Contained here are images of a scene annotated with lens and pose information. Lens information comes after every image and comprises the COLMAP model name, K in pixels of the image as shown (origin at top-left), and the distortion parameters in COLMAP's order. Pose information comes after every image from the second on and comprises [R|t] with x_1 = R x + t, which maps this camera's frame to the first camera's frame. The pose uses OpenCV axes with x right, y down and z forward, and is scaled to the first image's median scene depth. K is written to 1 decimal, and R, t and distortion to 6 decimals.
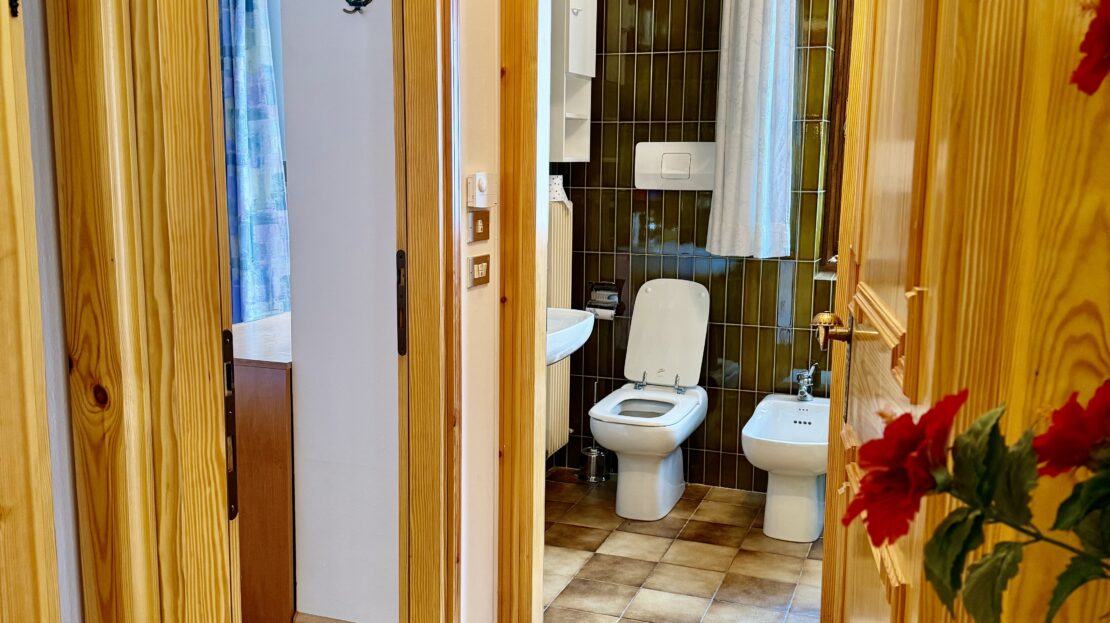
lens RADIAL K [[1028.9, 0, 555.0], [0, 1028.9, 311.5], [0, 0, 1]] dist [0.203400, -0.457729]
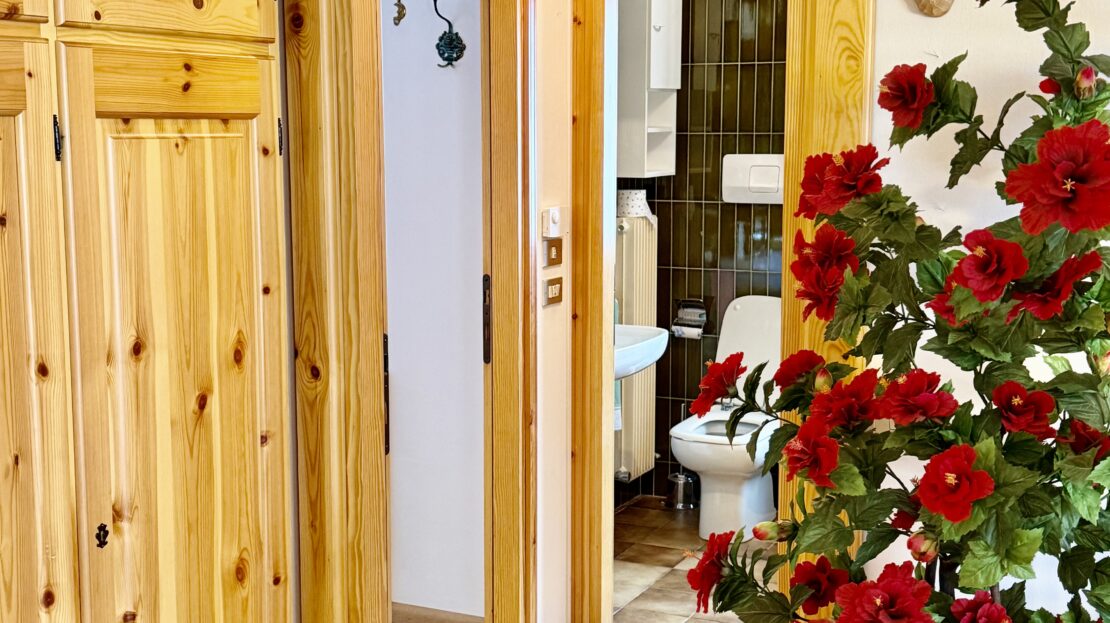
lens RADIAL K [[1454.0, 0, 555.0], [0, 1454.0, 311.5], [0, 0, 1]] dist [0.266746, 0.001204]
pose [[0.995985, 0.000480, -0.089516, 0.074109], [-0.002029, 0.999850, -0.017211, 0.011087], [0.089494, 0.017323, 0.995837, -0.616304]]
